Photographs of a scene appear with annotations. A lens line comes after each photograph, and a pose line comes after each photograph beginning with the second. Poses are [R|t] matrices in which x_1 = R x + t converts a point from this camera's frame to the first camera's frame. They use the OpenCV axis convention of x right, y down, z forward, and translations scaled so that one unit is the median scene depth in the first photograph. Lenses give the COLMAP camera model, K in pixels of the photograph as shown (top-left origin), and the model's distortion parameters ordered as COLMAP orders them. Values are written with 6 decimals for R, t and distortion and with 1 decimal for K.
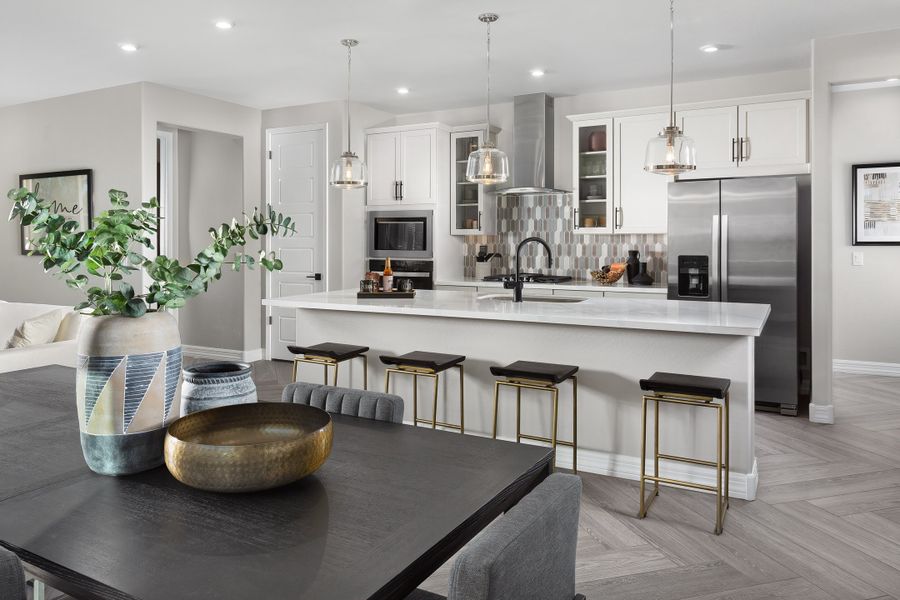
lens RADIAL K [[654.7, 0, 441.3], [0, 654.7, 248.5], [0, 0, 1]] dist [0.002747, -0.001562]
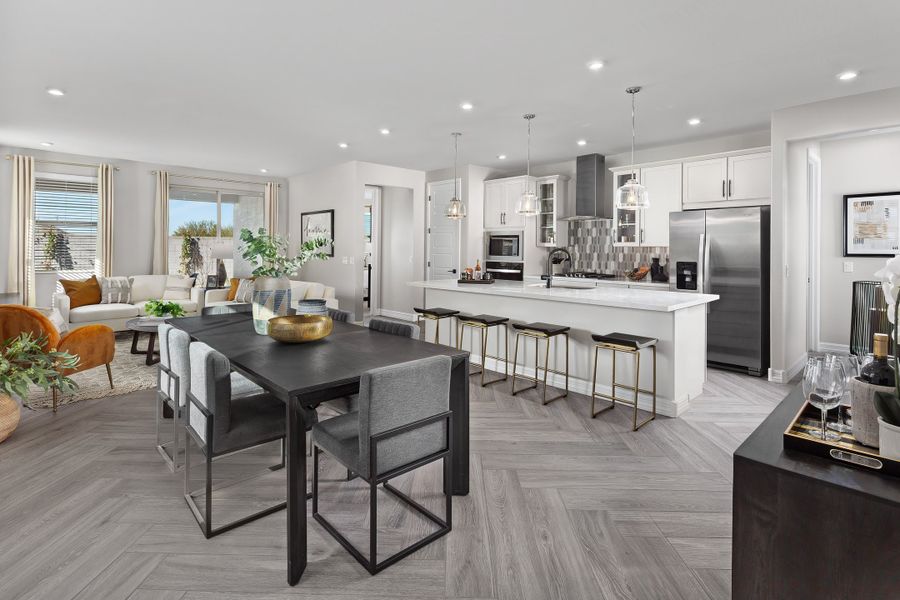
lens RADIAL K [[444.3, 0, 447.7], [0, 444.3, 264.2], [0, 0, 1]] dist [0.000935, 0.000097]
pose [[0.953101, 0.018938, -0.302058, 0.144515], [-0.011937, 0.999616, 0.025008, -0.002460], [0.302416, -0.020230, 0.952961, -0.092887]]
